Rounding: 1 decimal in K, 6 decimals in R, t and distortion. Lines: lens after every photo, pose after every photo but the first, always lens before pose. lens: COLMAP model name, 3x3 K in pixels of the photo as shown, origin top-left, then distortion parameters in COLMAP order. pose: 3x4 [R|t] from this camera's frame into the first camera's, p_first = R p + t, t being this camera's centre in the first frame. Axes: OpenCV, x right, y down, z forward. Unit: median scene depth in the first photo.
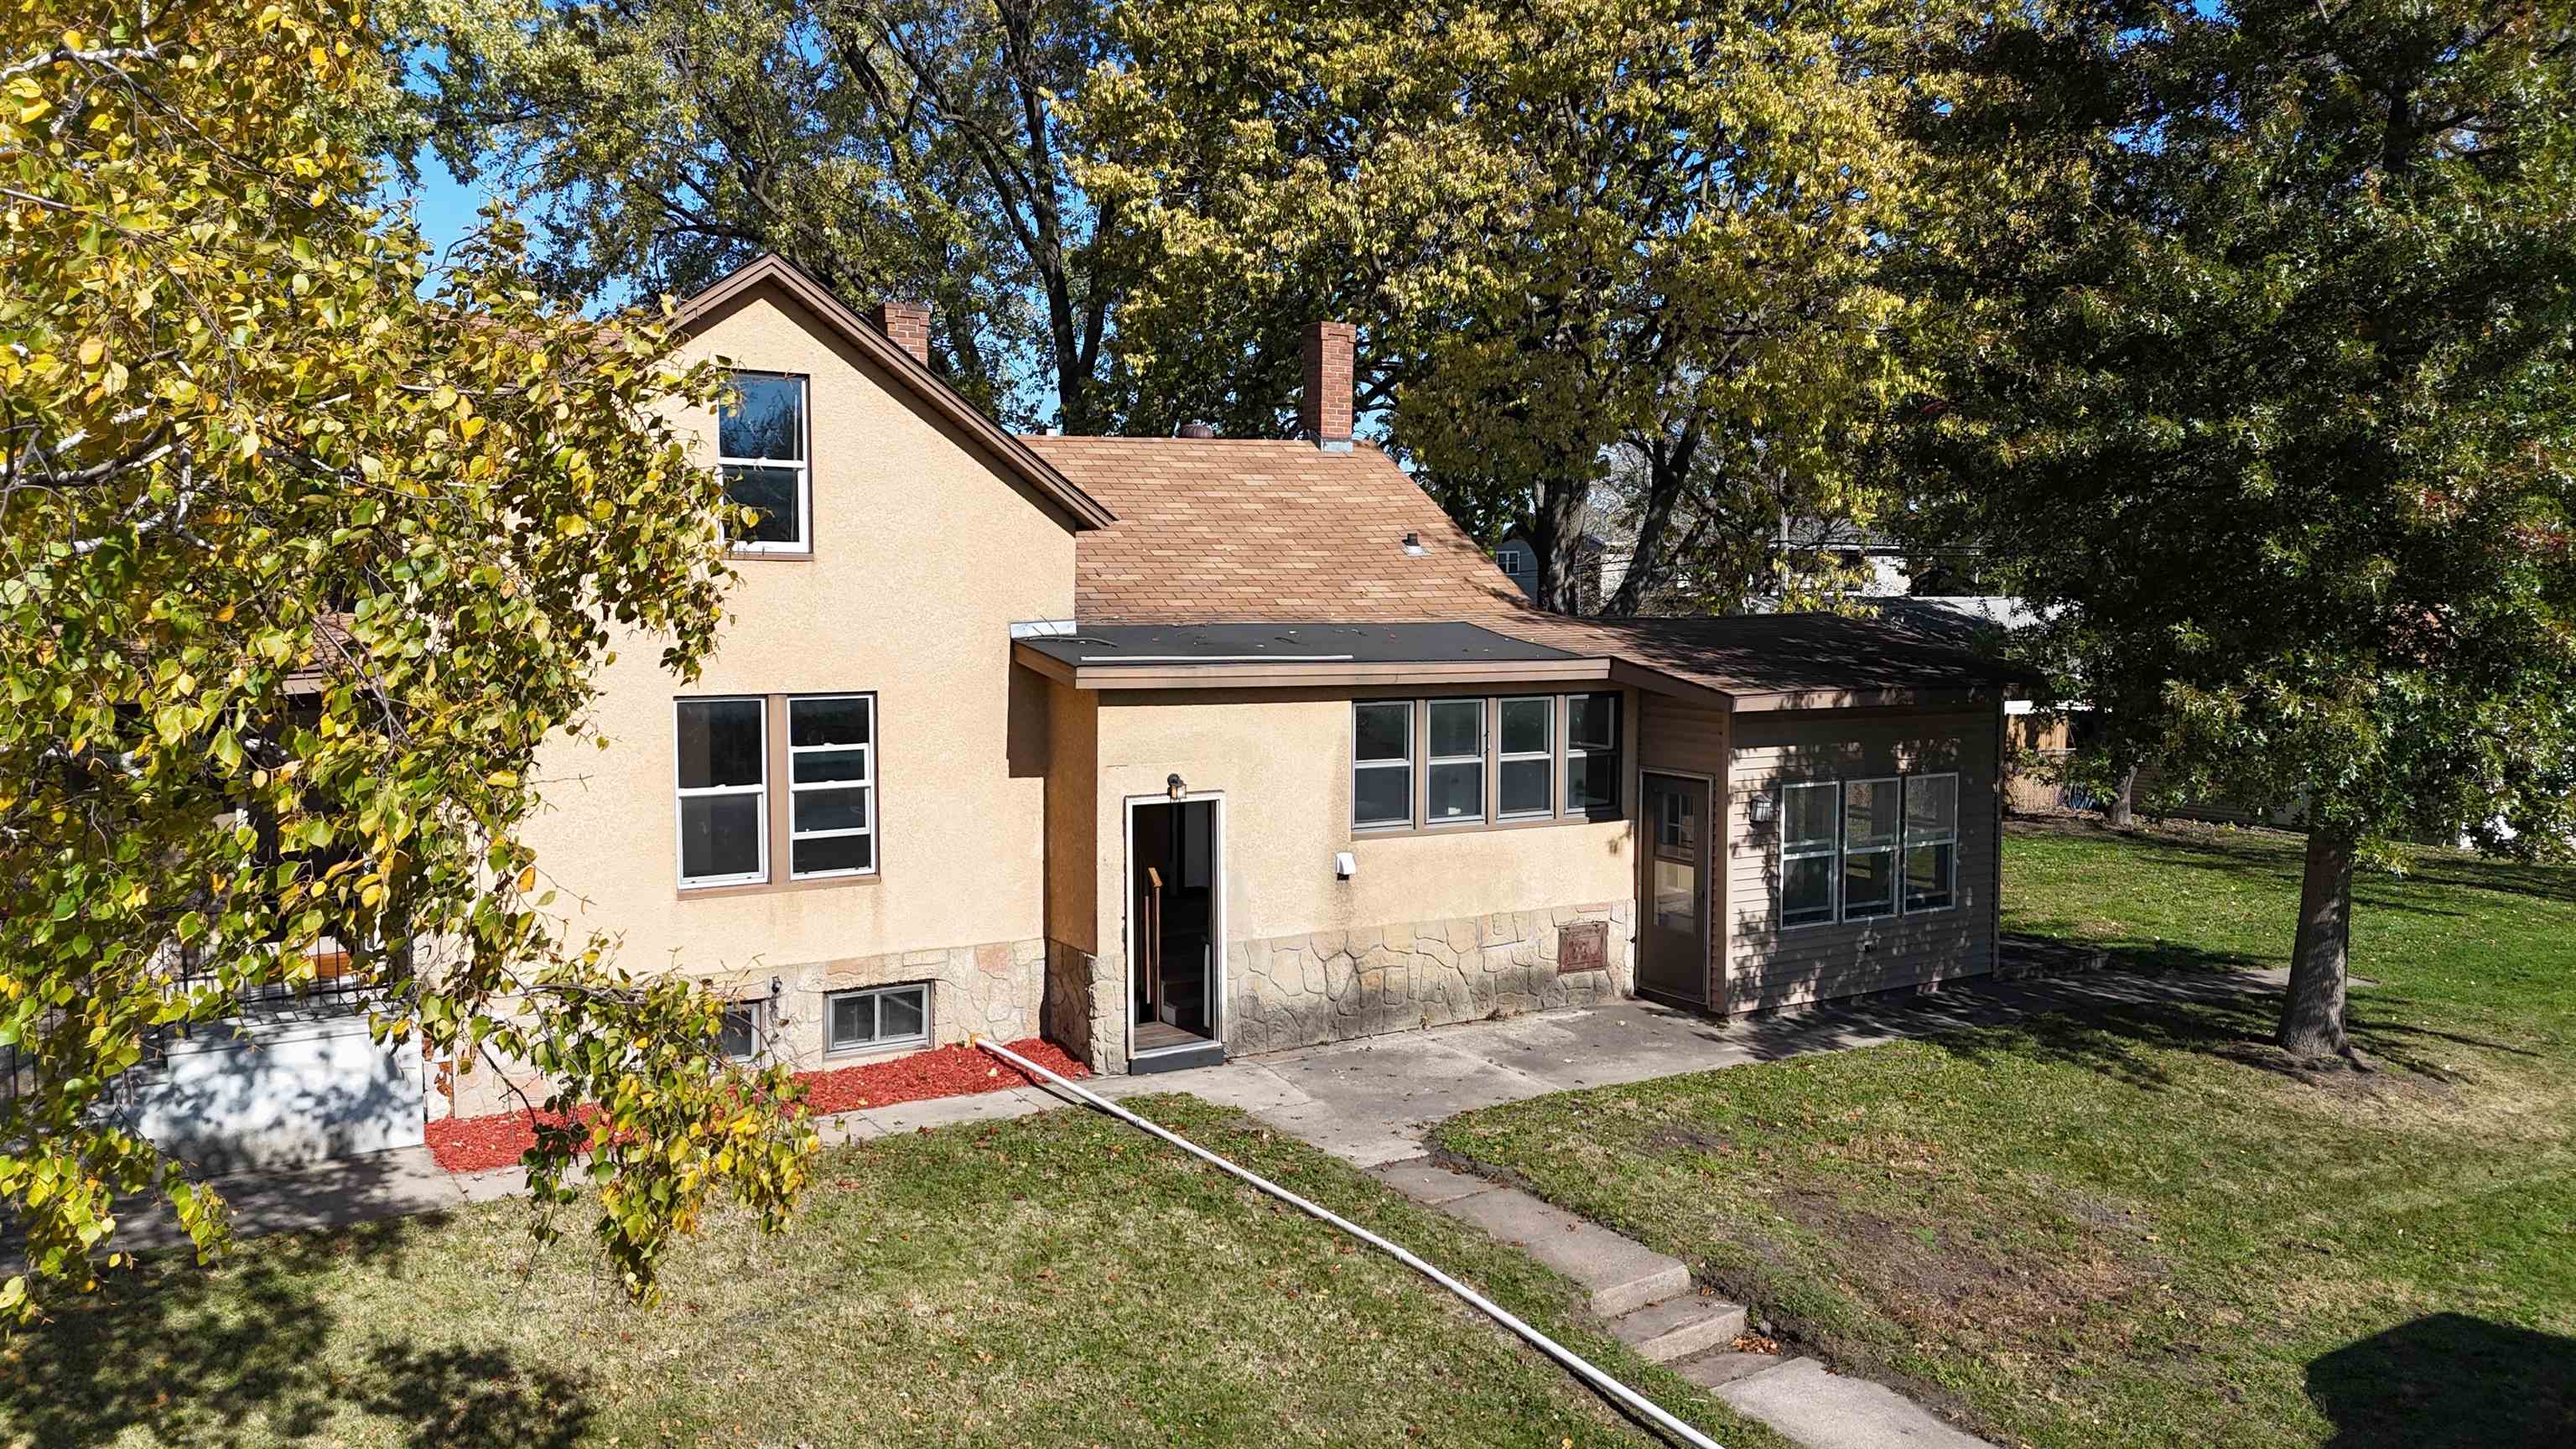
lens RADIAL K [[1823.1, 0, 1288.0], [0, 1823.1, 724.5], [0, 0, 1]] dist [0.100486, -0.129401]
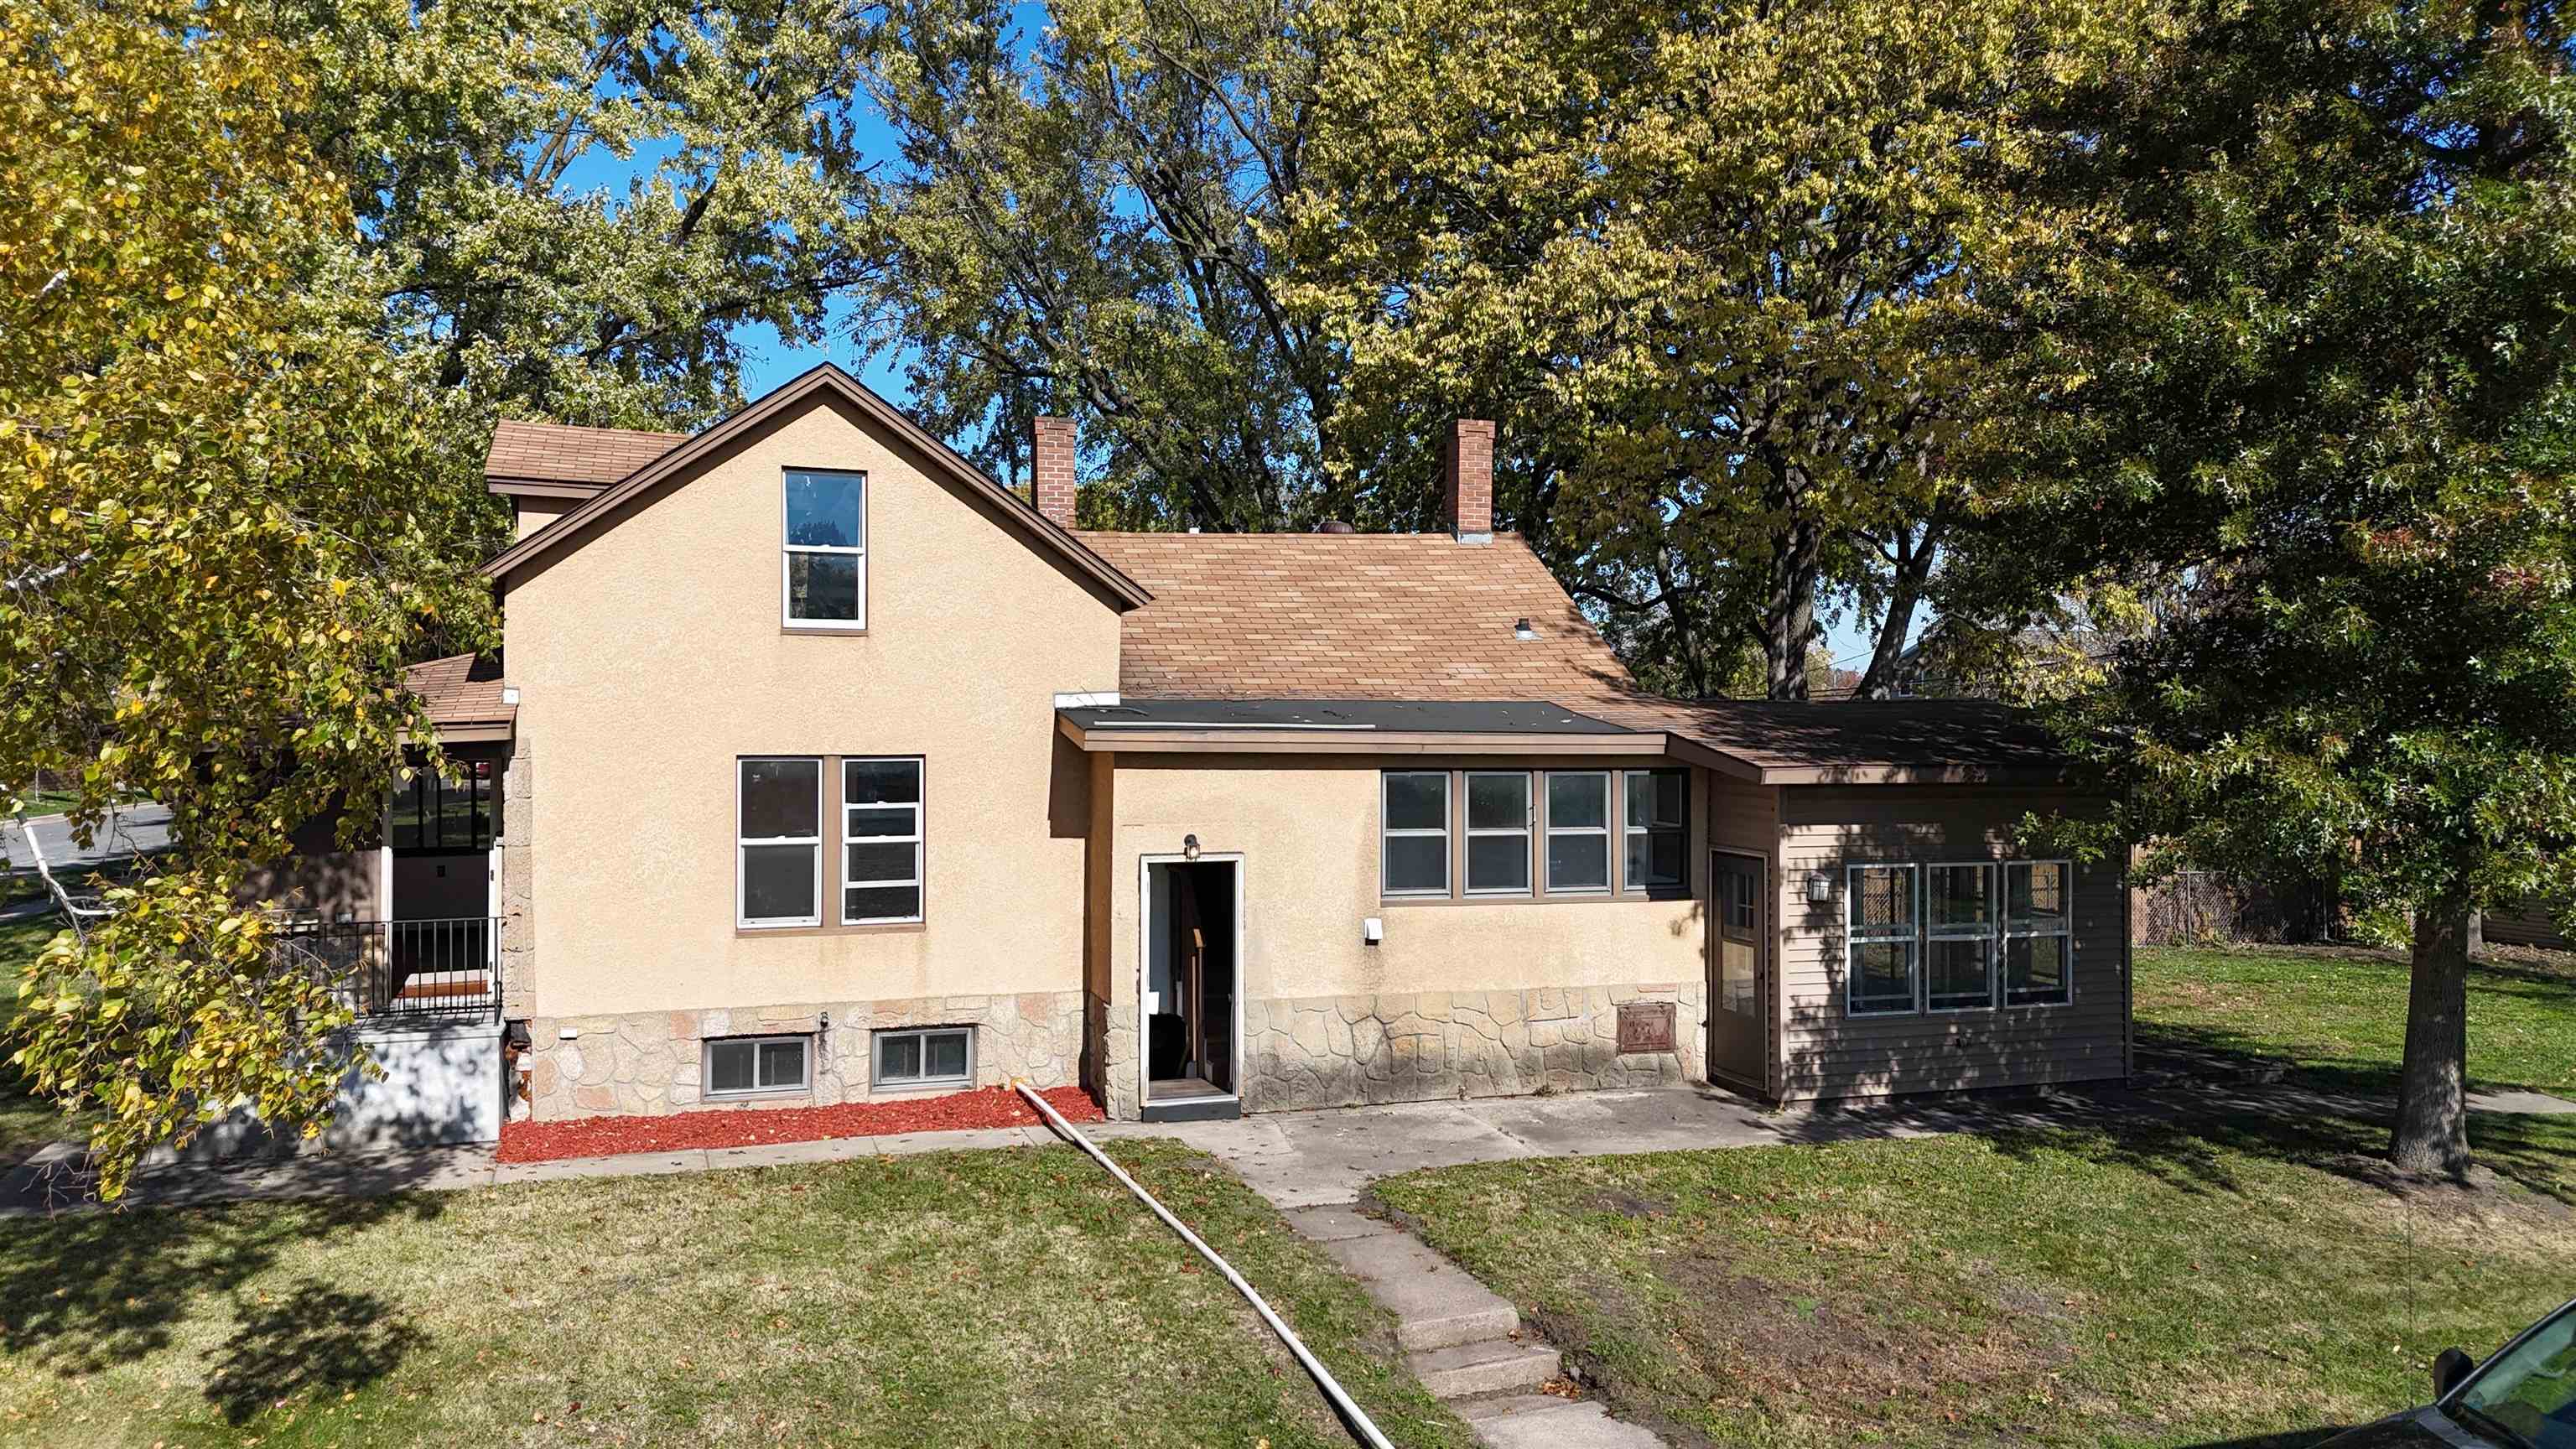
lens RADIAL K [[1823.1, 0, 1288.0], [0, 1823.1, 724.5], [0, 0, 1]] dist [0.100486, -0.129401]
pose [[0.973712, 0.000752, -0.227783, 0.229829], [-0.016639, 0.997558, -0.067833, 0.033743], [0.227175, 0.069840, 0.971346, -0.014928]]
